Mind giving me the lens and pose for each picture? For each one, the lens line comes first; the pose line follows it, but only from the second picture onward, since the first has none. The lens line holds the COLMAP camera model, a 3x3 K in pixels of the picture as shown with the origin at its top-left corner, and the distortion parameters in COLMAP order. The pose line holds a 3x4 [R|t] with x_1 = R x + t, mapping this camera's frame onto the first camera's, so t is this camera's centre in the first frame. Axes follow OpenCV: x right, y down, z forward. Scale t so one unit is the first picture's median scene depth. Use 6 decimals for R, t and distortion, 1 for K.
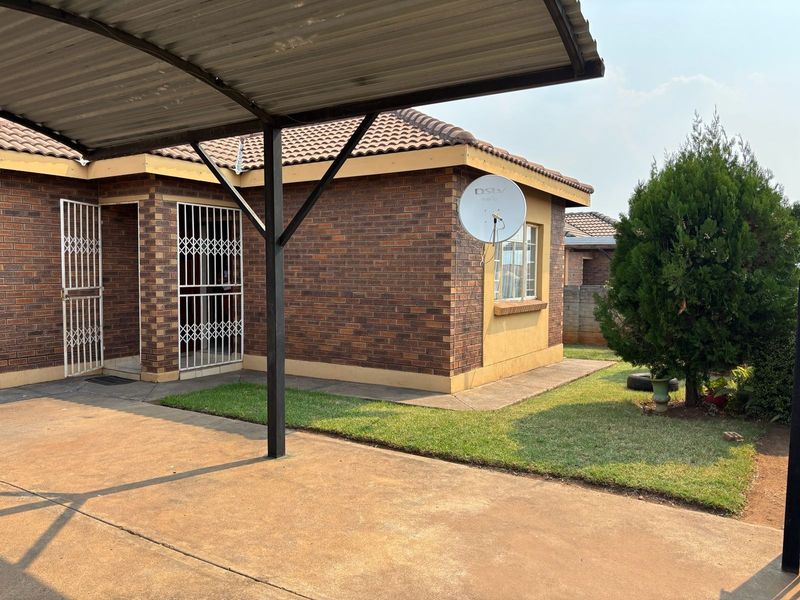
lens RADIAL K [[615.5, 0, 407.4], [0, 615.5, 304.3], [0, 0, 1]] dist [0.087421, -0.099395]
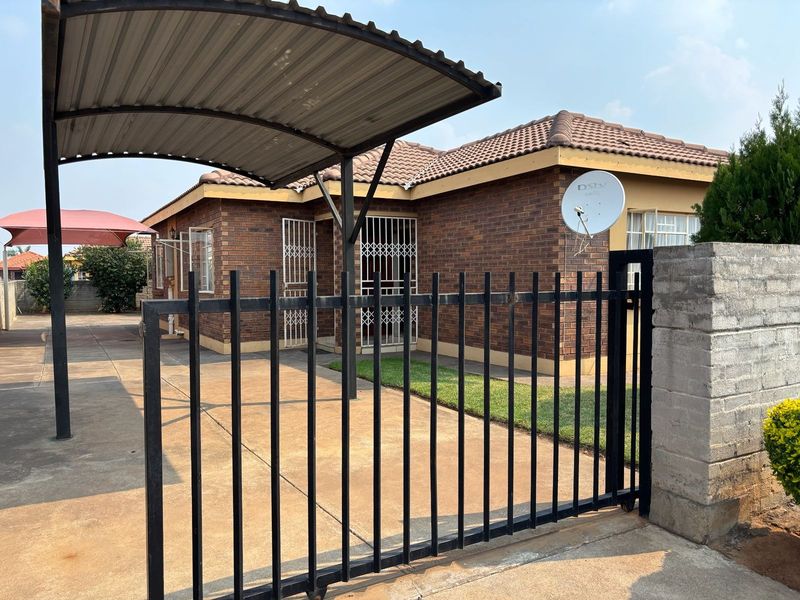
lens RADIAL K [[615.5, 0, 398.5], [0, 615.5, 302.7], [0, 0, 1]] dist [0.087421, -0.099395]
pose [[0.881791, 0.006381, -0.471598, 0.300365], [-0.013204, 0.999851, -0.011161, 0.028837], [0.471456, 0.016069, 0.881743, -0.081407]]
